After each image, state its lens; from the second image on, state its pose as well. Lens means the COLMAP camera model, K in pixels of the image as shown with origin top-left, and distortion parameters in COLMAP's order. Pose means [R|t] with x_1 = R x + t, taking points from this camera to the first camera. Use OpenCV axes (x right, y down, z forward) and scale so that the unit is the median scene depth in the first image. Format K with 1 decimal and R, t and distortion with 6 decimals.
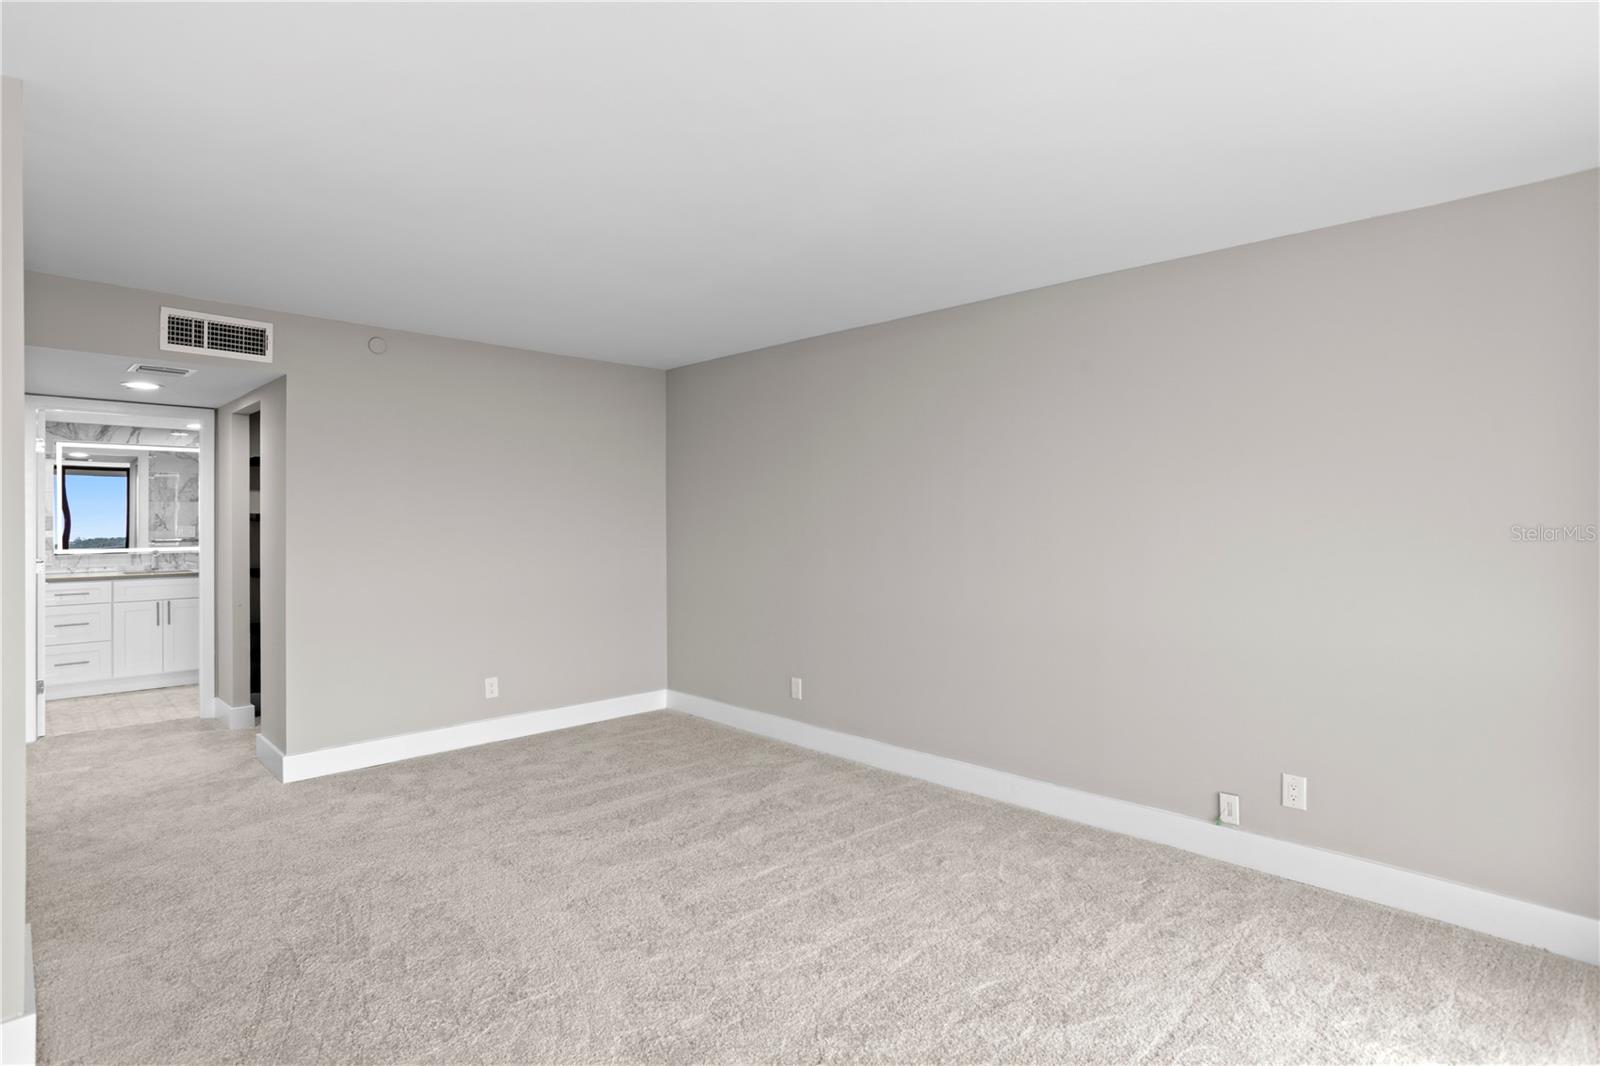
lens RADIAL K [[828.1, 0, 800.9], [0, 828.1, 508.5], [0, 0, 1]] dist [-0.062475, 0.040231]
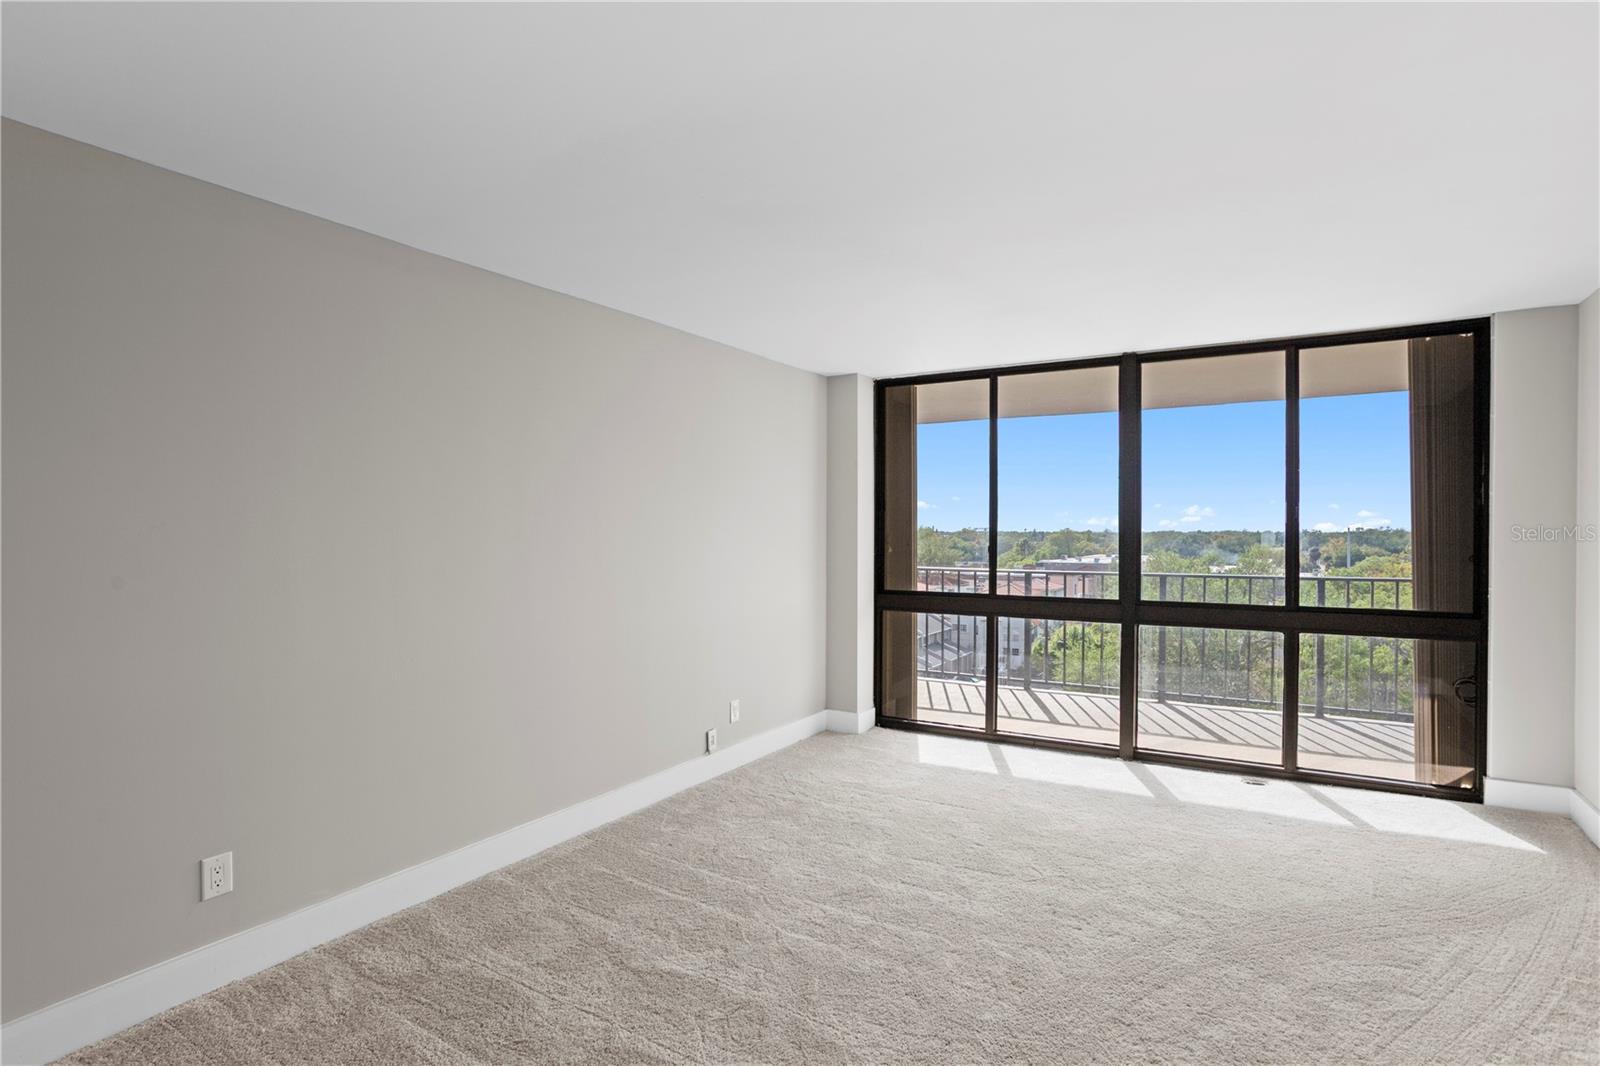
lens RADIAL K [[828.1, 0, 800.9], [0, 828.1, 508.5], [0, 0, 1]] dist [-0.062475, 0.040231]
pose [[-0.261033, 0.023690, 0.965039, -0.976545], [-0.012790, 0.999526, -0.027997, 0.005103], [-0.965245, -0.019651, -0.260606, 1.327485]]
